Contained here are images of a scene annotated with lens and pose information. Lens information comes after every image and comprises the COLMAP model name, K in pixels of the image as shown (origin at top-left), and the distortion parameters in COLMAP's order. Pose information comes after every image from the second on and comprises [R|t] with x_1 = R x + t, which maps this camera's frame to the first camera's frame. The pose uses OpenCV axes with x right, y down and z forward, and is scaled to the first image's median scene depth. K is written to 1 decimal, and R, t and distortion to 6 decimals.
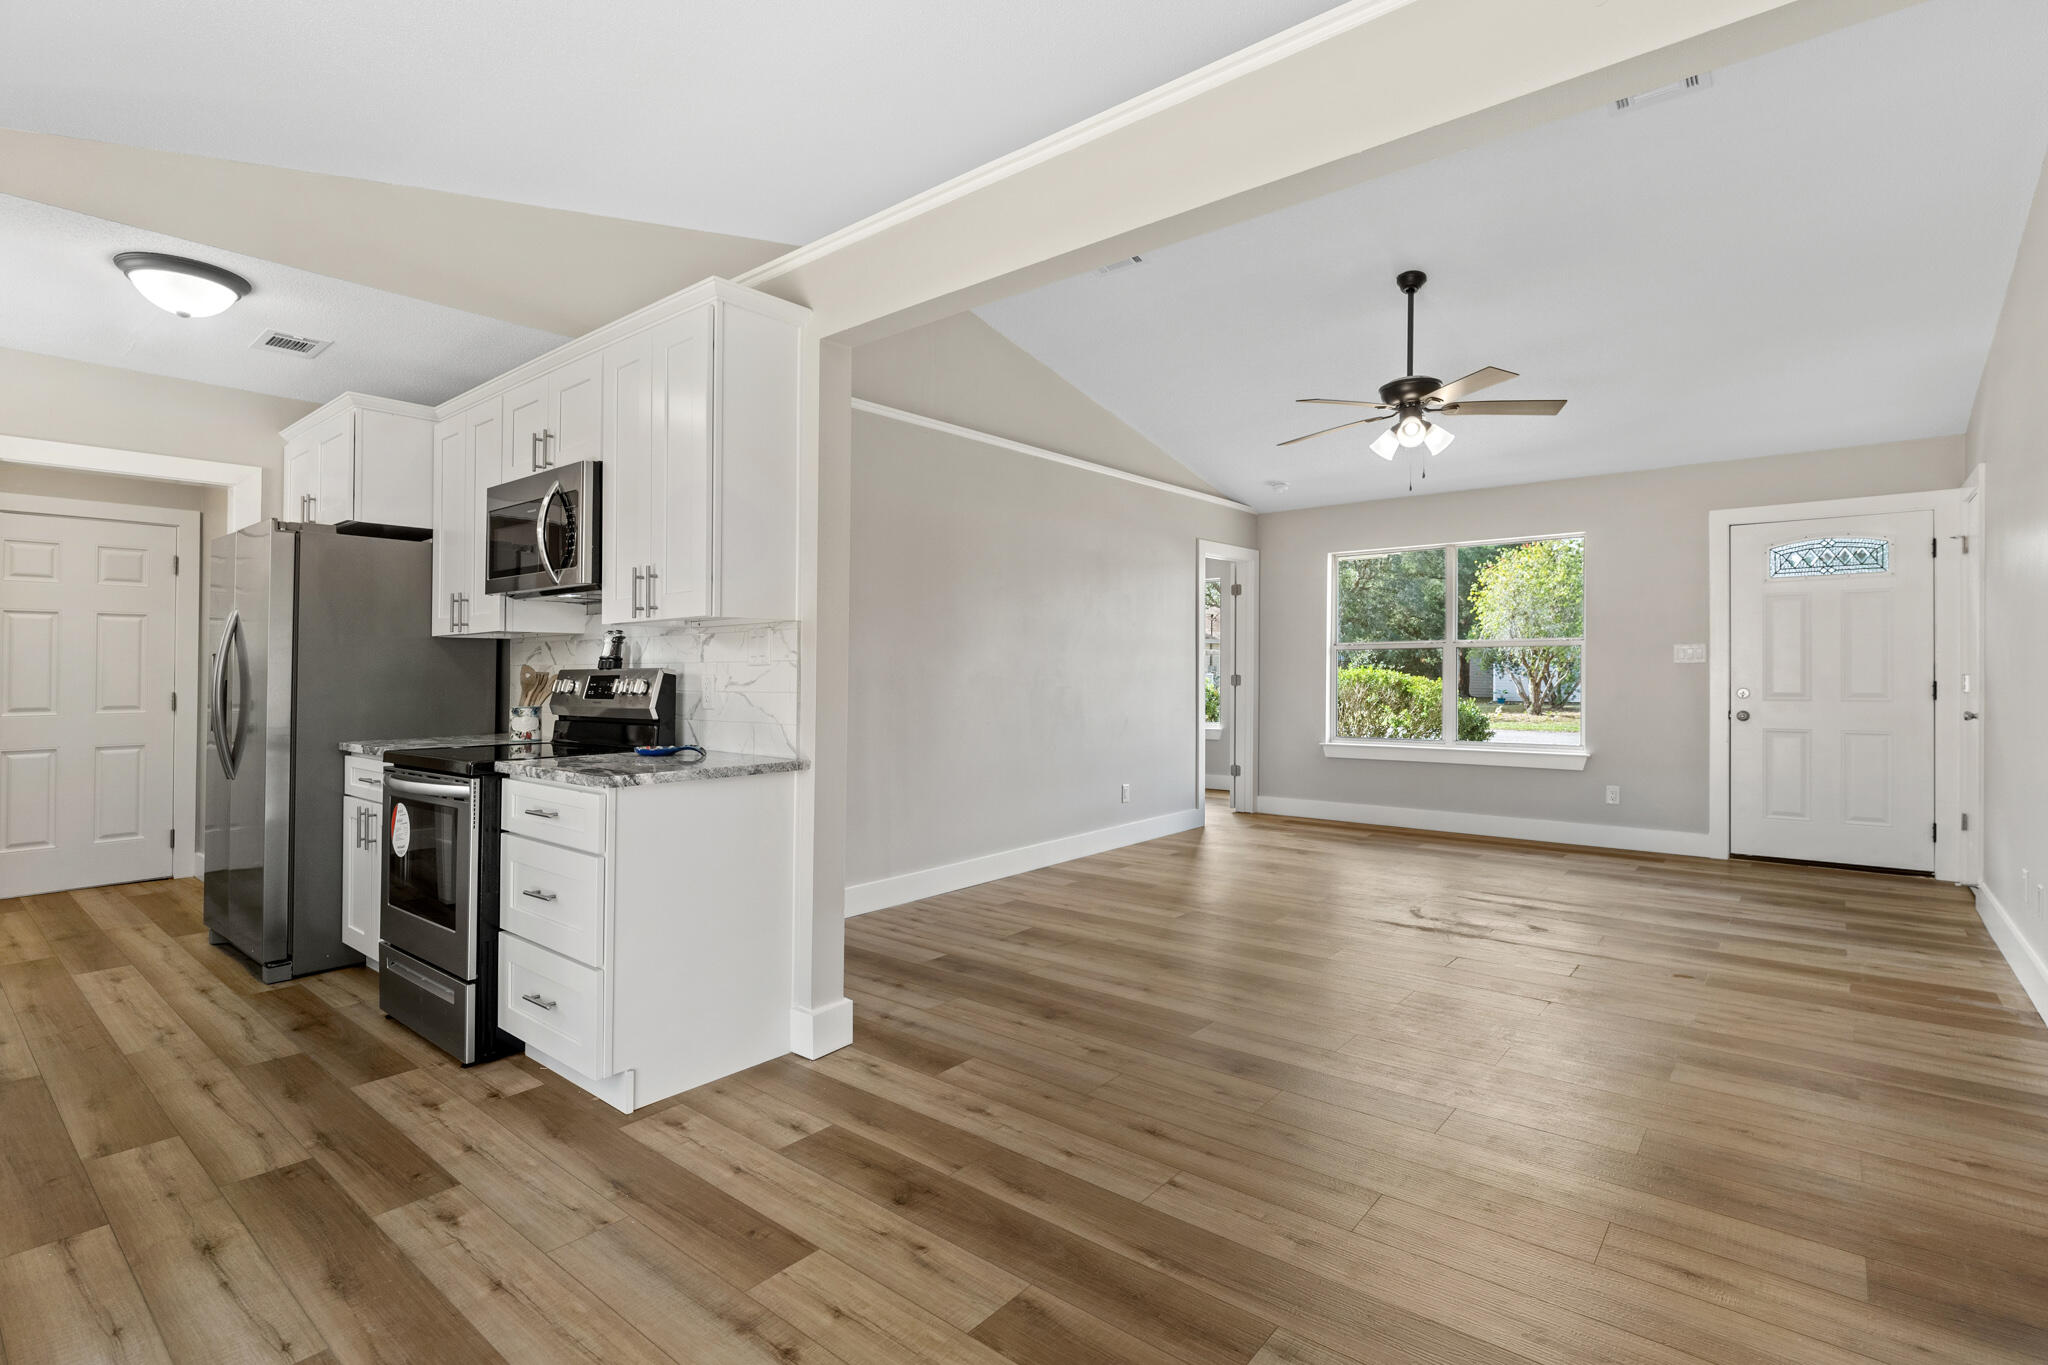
lens RADIAL K [[967.7, 0, 1024.0], [0, 967.7, 682.5], [0, 0, 1]] dist [-0.001608, -0.001282]
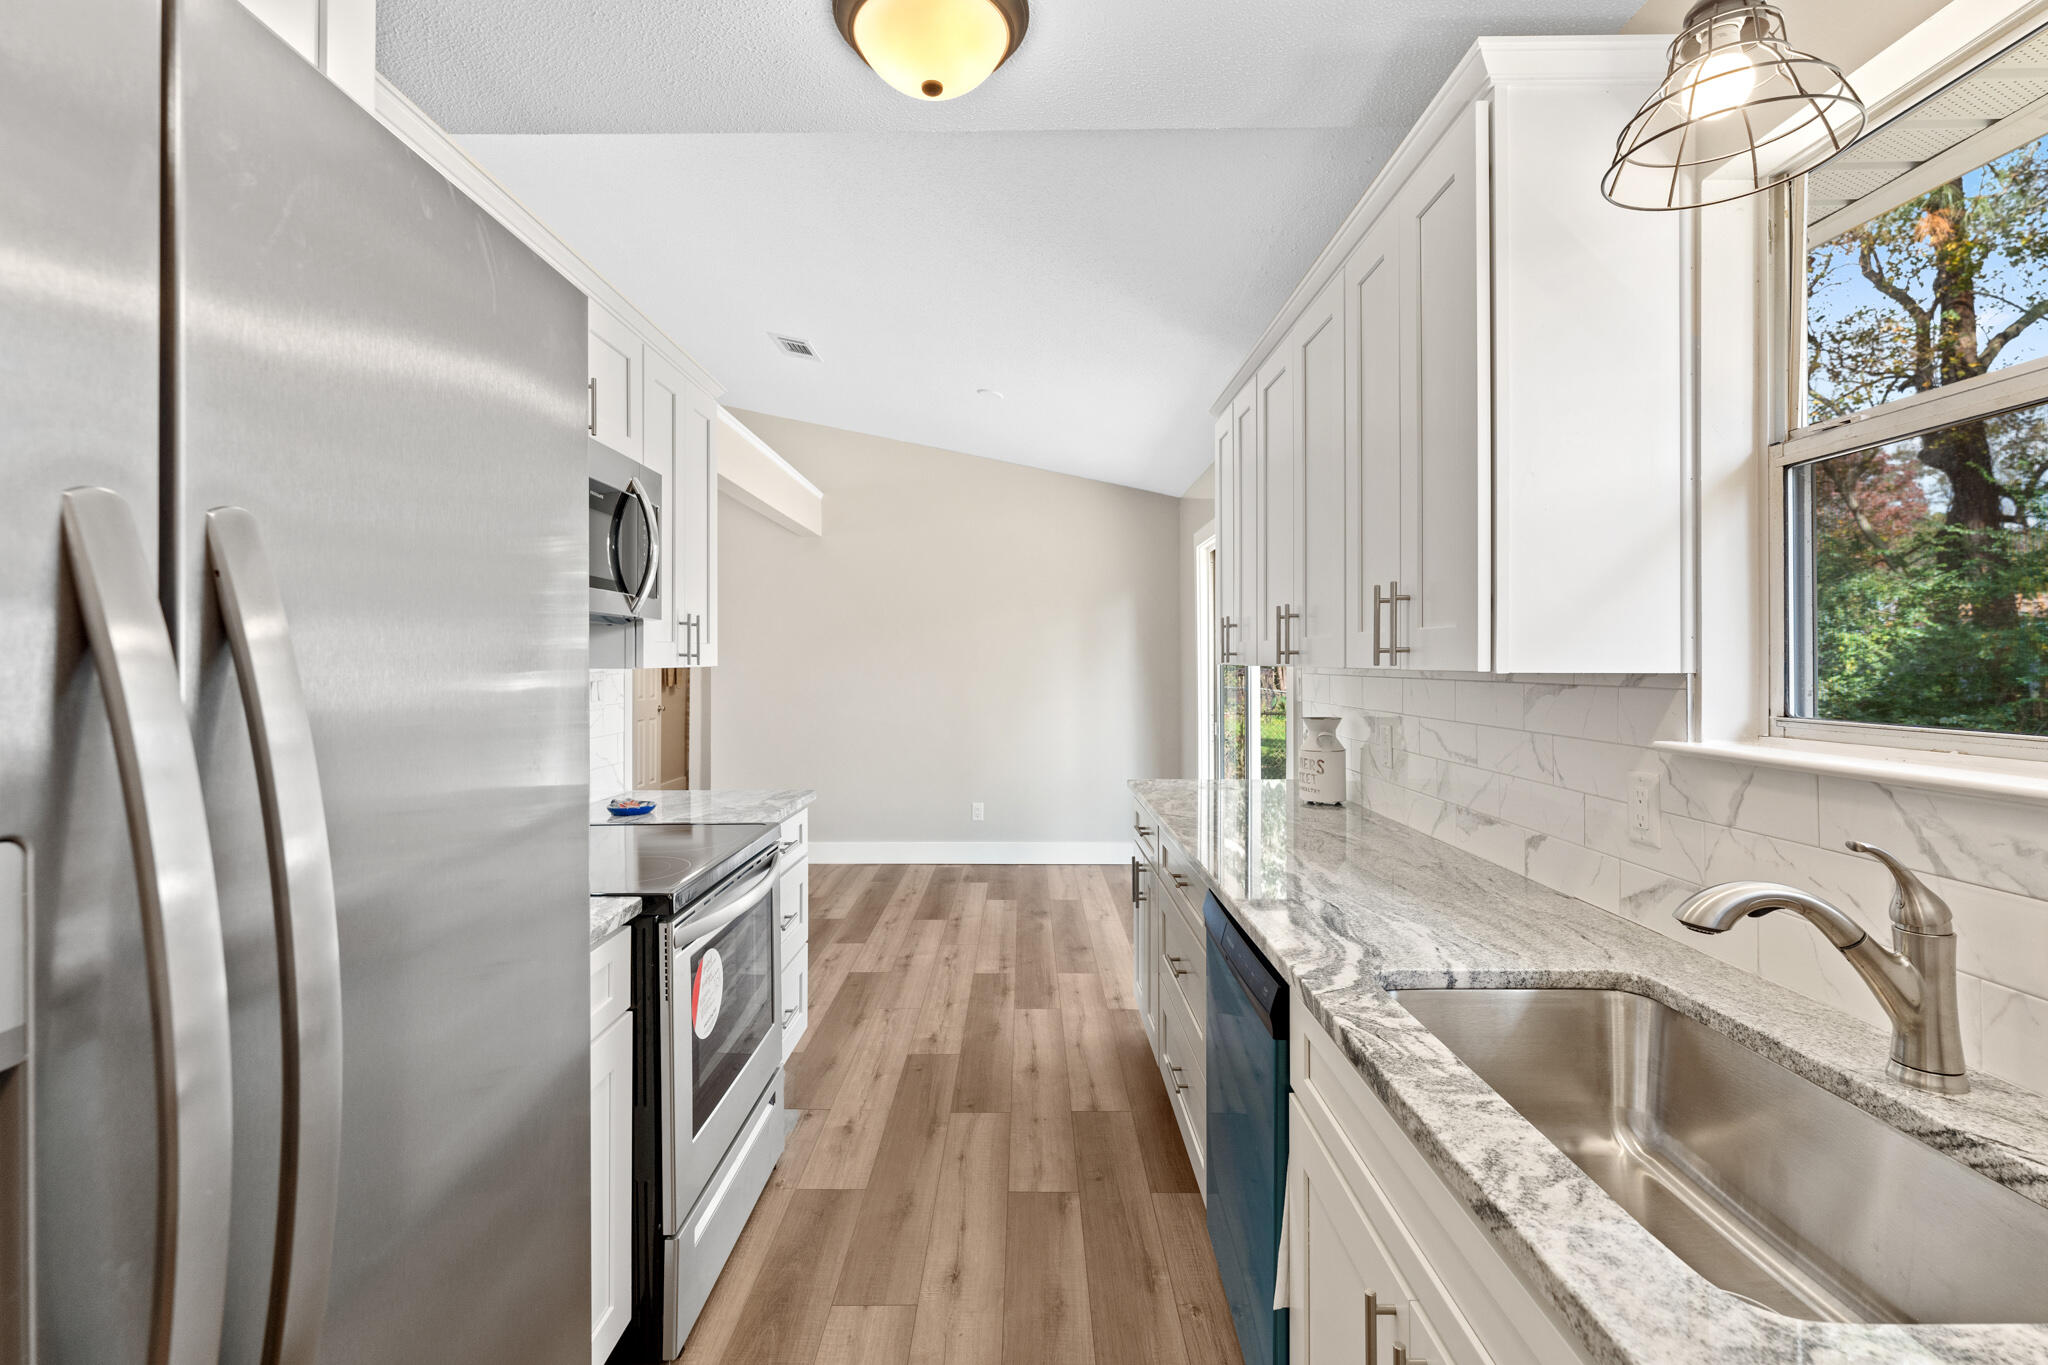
lens RADIAL K [[903.5, 0, 1026.7], [0, 903.5, 659.6], [0, 0, 1]] dist [0.000844, 0.000097]
pose [[-0.637272, 0.006265, 0.770614, -1.497683], [0.011540, 0.999932, 0.001414, -0.079795], [-0.770553, 0.009794, -0.637301, 1.463683]]
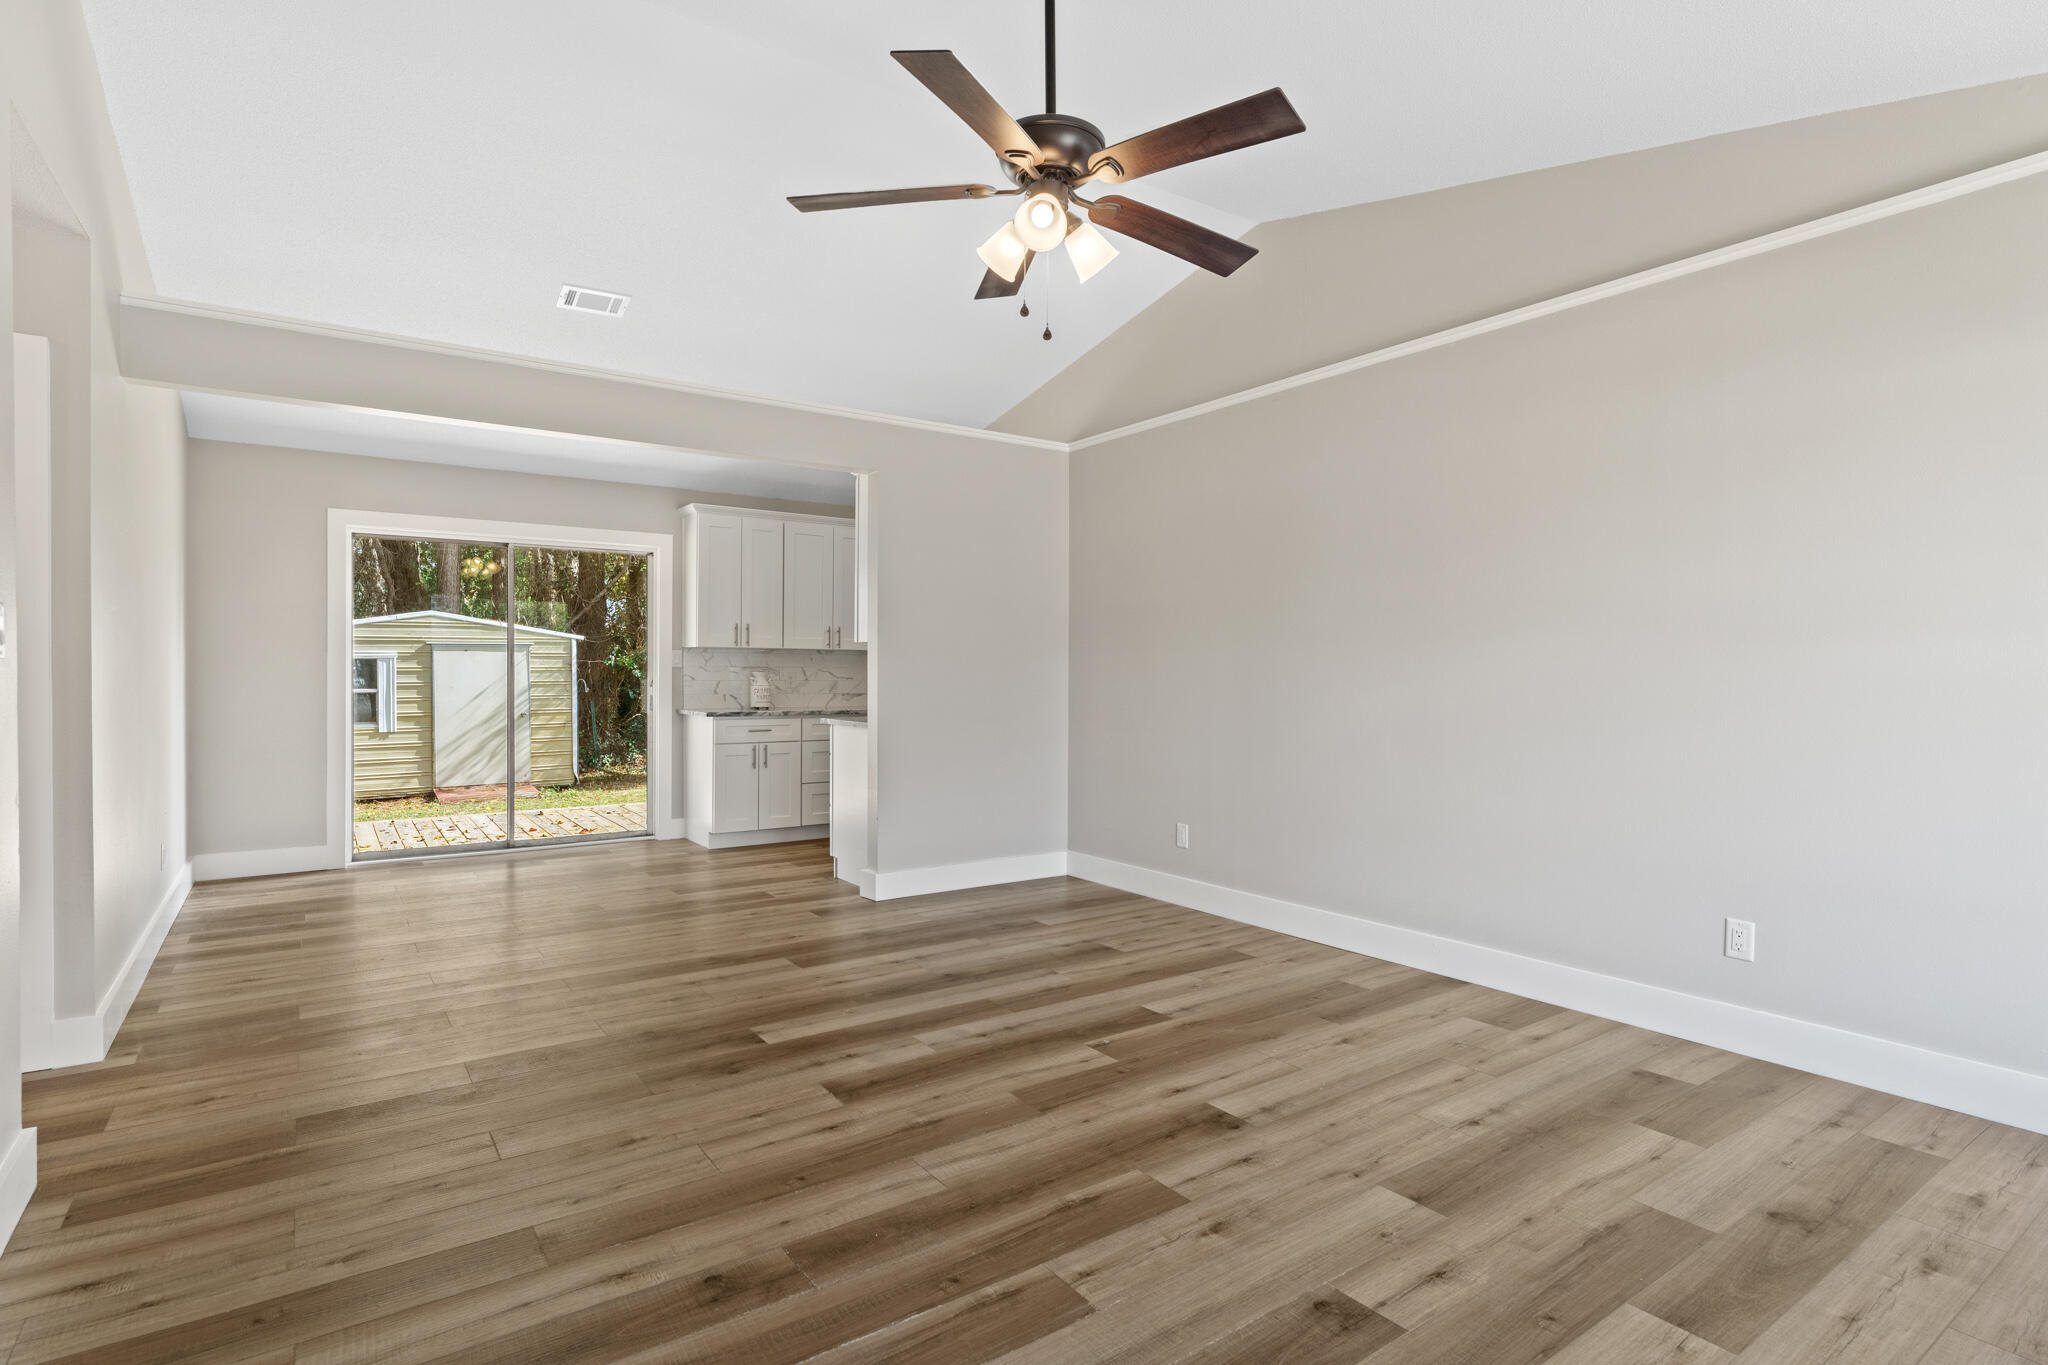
lens RADIAL K [[1019.5, 0, 990.4], [0, 1019.5, 683.3], [0, 0, 1]] dist [-0.000847, 0.000332]
pose [[-0.280829, 0.011784, -0.959686, 1.601783], [-0.013478, 0.999778, 0.016220, -0.024789], [0.959663, 0.017490, -0.280607, 1.894837]]
